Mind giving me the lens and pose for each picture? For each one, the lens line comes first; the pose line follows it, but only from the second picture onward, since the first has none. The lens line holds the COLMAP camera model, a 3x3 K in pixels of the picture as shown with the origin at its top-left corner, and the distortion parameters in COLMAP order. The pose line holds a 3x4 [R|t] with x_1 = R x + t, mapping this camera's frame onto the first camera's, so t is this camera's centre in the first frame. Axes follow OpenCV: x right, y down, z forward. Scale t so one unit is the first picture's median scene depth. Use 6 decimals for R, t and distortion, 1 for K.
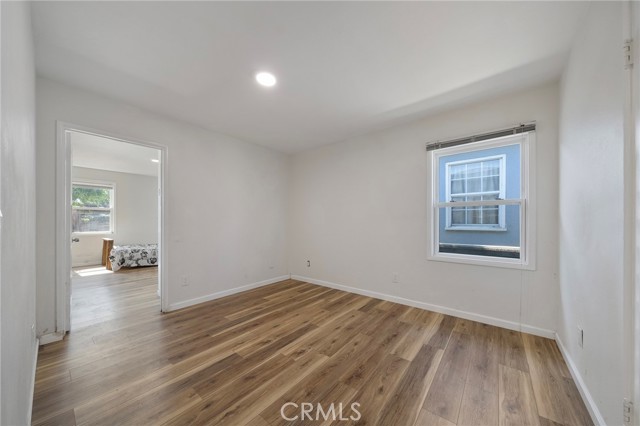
lens RADIAL K [[220.6, 0, 318.0], [0, 220.6, 218.8], [0, 0, 1]] dist [-0.007439, 0.000490]
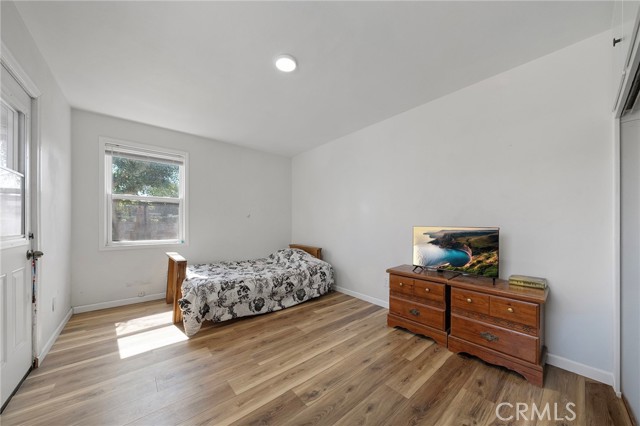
lens RADIAL K [[220.6, 0, 314.3], [0, 220.6, 222.5], [0, 0, 1]] dist [-0.007439, 0.000490]
pose [[0.979059, -0.000598, -0.203574, -0.325292], [0.001345, 0.999993, 0.003530, 0.008055], [0.203571, -0.003730, 0.979053, 0.339748]]
